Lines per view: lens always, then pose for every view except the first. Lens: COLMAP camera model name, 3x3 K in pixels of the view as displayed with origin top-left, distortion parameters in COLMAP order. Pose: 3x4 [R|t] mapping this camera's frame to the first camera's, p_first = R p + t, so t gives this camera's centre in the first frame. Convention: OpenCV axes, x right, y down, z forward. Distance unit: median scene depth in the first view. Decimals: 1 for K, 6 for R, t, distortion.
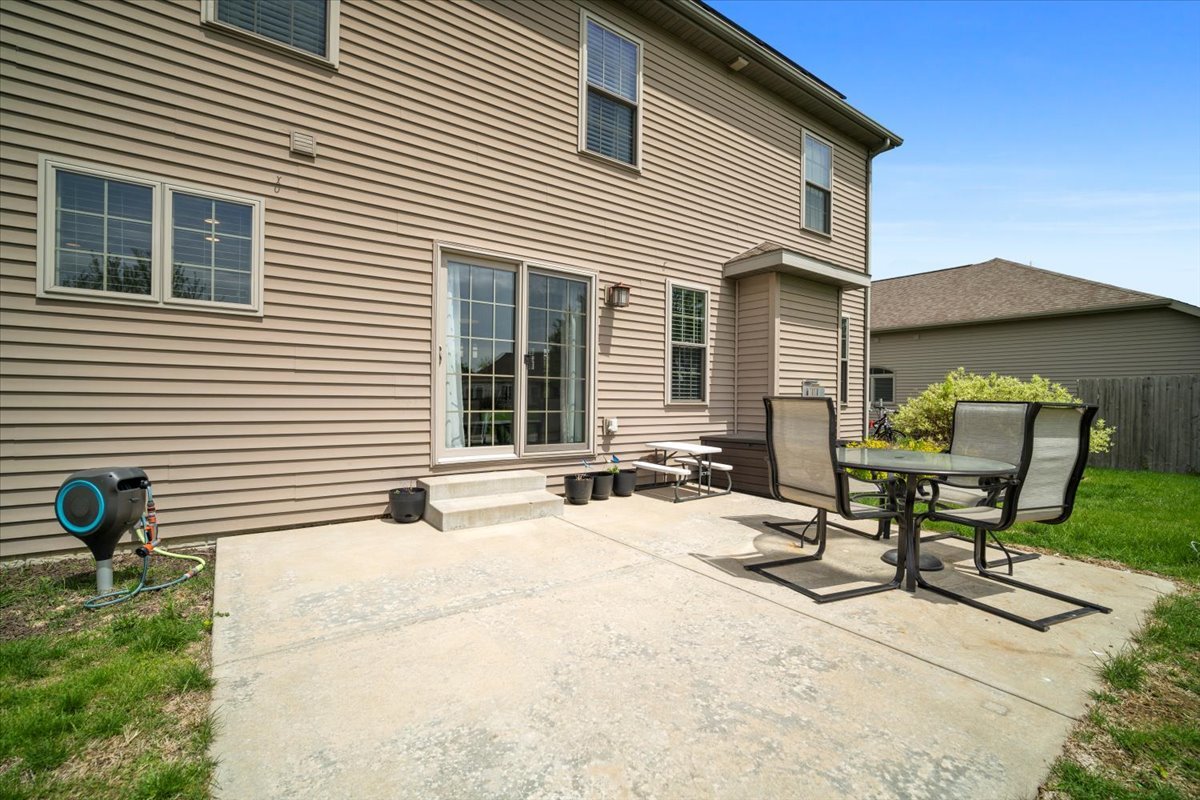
lens RADIAL K [[534.3, 0, 601.4], [0, 534.3, 402.0], [0, 0, 1]] dist [-0.007812, 0.001759]
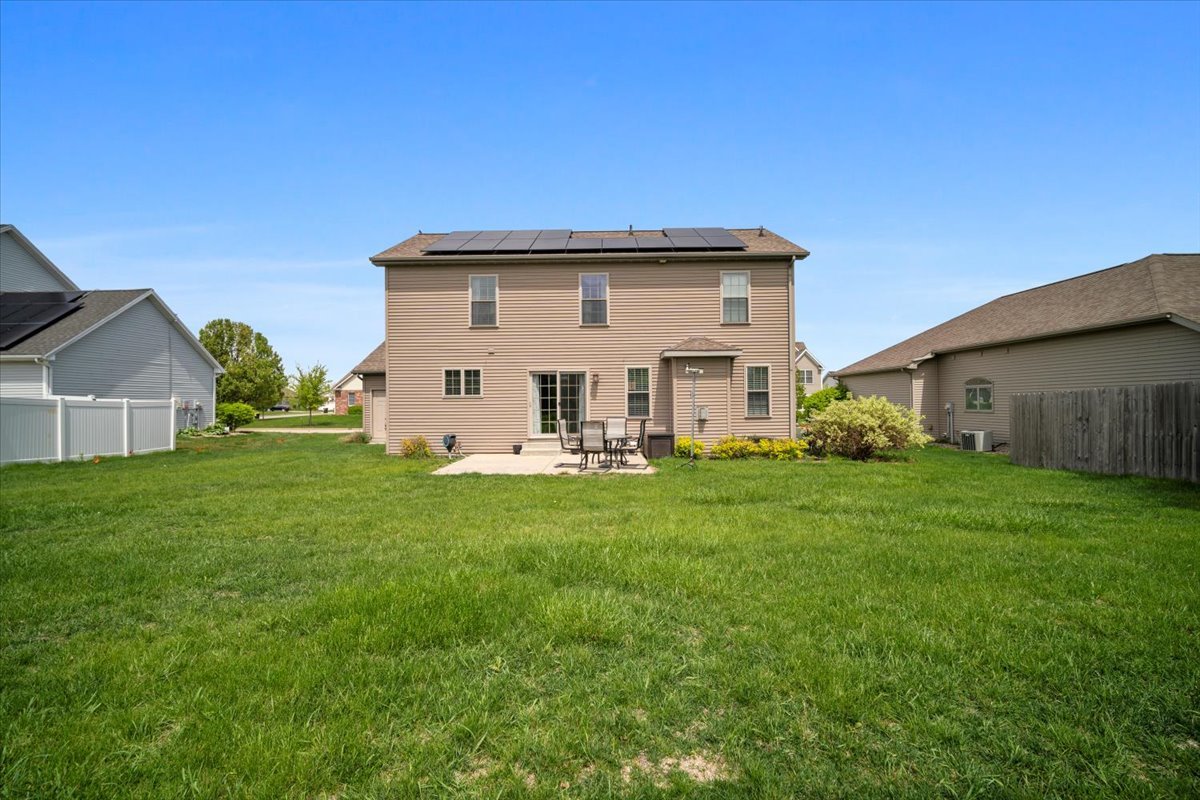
lens RADIAL K [[534.3, 0, 597.1], [0, 534.3, 407.6], [0, 0, 1]] dist [-0.007812, 0.001759]
pose [[0.779126, -0.018380, -0.626597, 1.481224], [0.014399, 0.999831, -0.011424, -0.018384], [0.626702, -0.000122, 0.779259, -0.913516]]
